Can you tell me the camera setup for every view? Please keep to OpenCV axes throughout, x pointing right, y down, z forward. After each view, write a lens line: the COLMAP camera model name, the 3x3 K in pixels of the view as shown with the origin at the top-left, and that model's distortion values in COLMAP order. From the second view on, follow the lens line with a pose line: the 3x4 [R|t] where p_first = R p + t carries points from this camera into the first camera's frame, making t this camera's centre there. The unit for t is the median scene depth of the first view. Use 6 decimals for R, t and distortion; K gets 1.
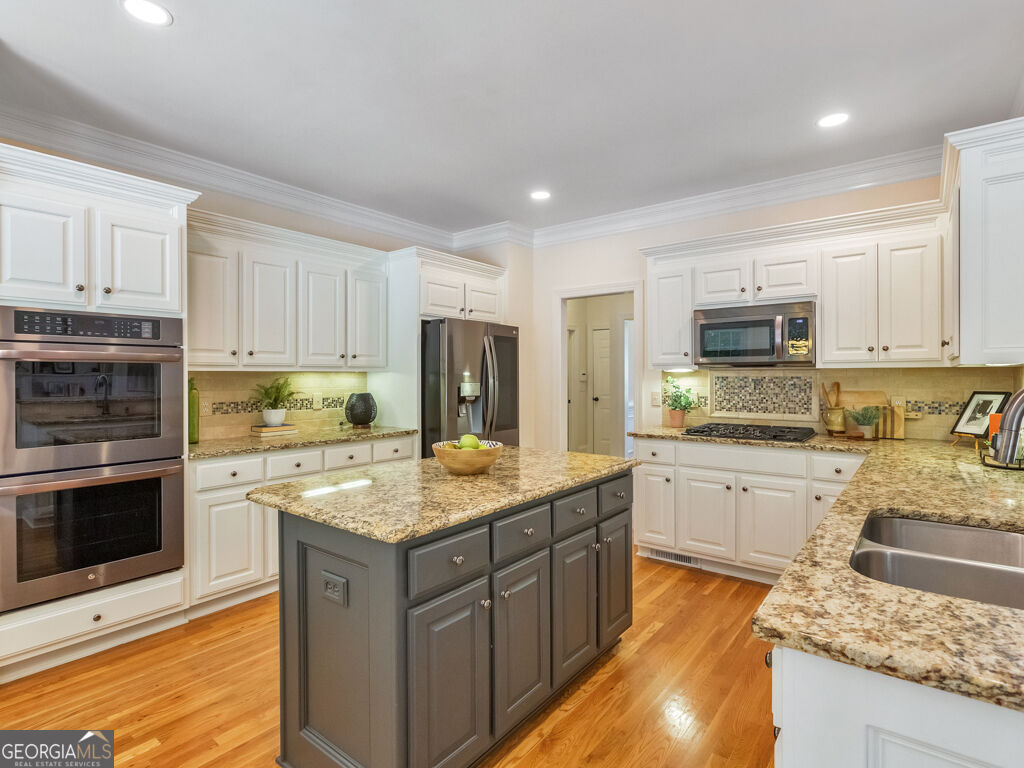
lens RADIAL K [[530.2, 0, 513.6], [0, 530.2, 381.5], [0, 0, 1]] dist [-0.003583, 0.000110]
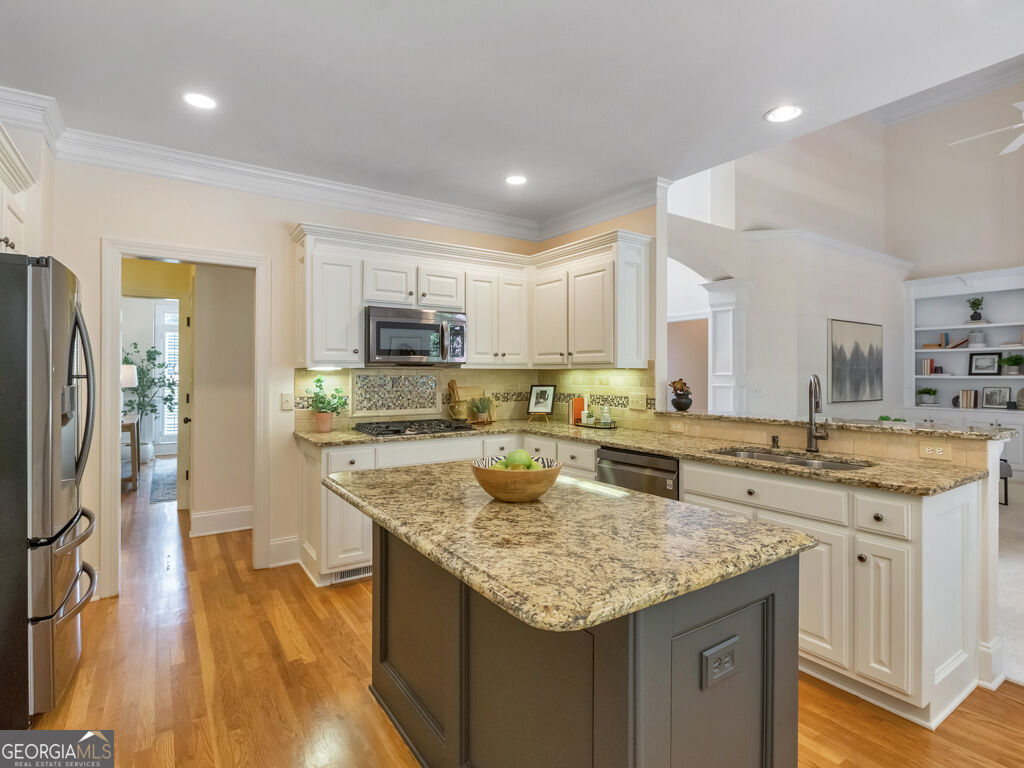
lens RADIAL K [[530.2, 0, 511.5], [0, 530.2, 377.0], [0, 0, 1]] dist [-0.003583, 0.000110]
pose [[0.327854, -0.004183, 0.944719, -0.491762], [0.008699, 0.999961, 0.001409, -0.005849], [-0.944688, 0.007756, 0.327878, 0.459352]]
